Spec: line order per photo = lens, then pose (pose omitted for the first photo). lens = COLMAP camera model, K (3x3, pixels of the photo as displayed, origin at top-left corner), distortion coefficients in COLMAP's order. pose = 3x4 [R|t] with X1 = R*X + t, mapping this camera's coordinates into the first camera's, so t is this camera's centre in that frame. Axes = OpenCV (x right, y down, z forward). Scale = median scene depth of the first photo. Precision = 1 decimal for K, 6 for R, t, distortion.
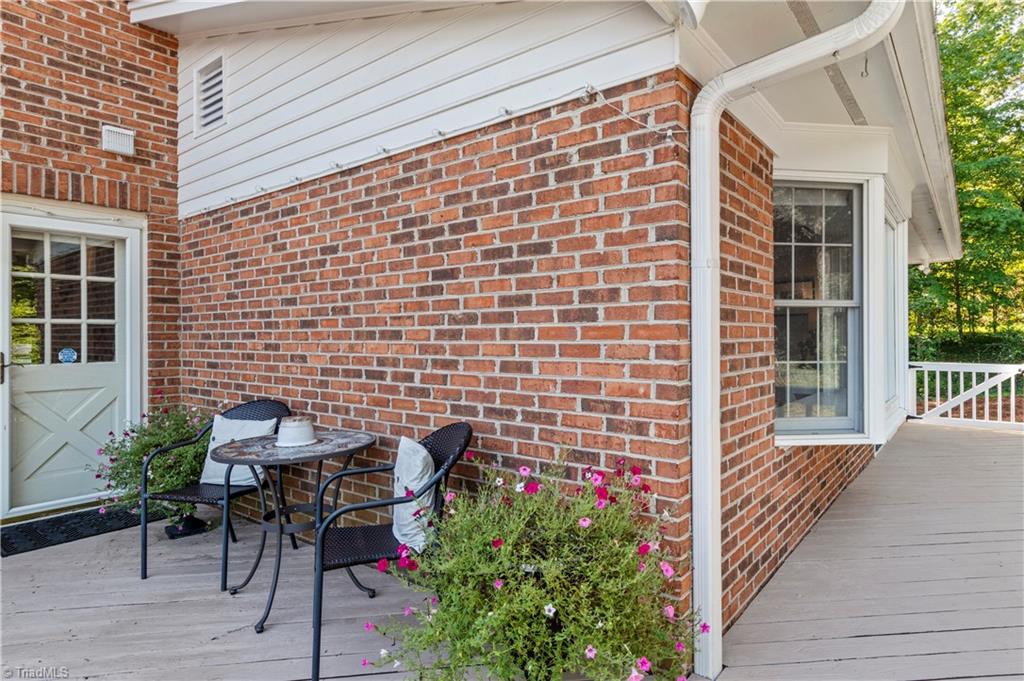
lens RADIAL K [[579.7, 0, 512.9], [0, 579.7, 343.5], [0, 0, 1]] dist [0.008183, -0.000262]
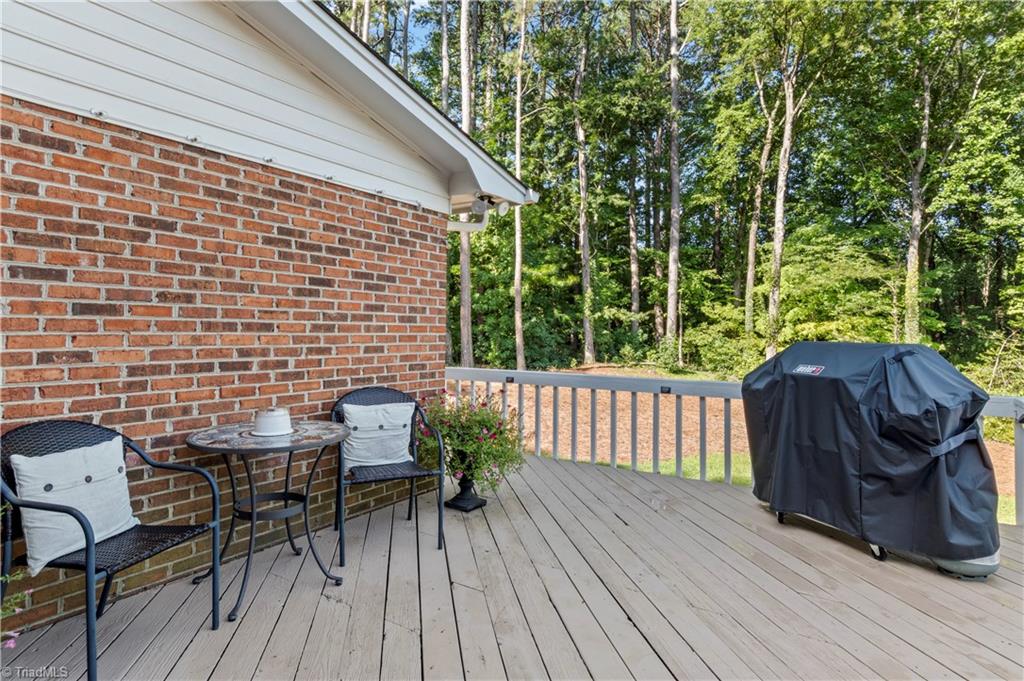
lens RADIAL K [[579.7, 0, 512.7], [0, 579.7, 338.2], [0, 0, 1]] dist [0.008183, -0.000262]
pose [[-0.085054, 0.005896, 0.996359, -1.400542], [0.018886, 0.999812, -0.004304, 0.020515], [-0.996197, 0.018452, -0.085149, 0.656949]]
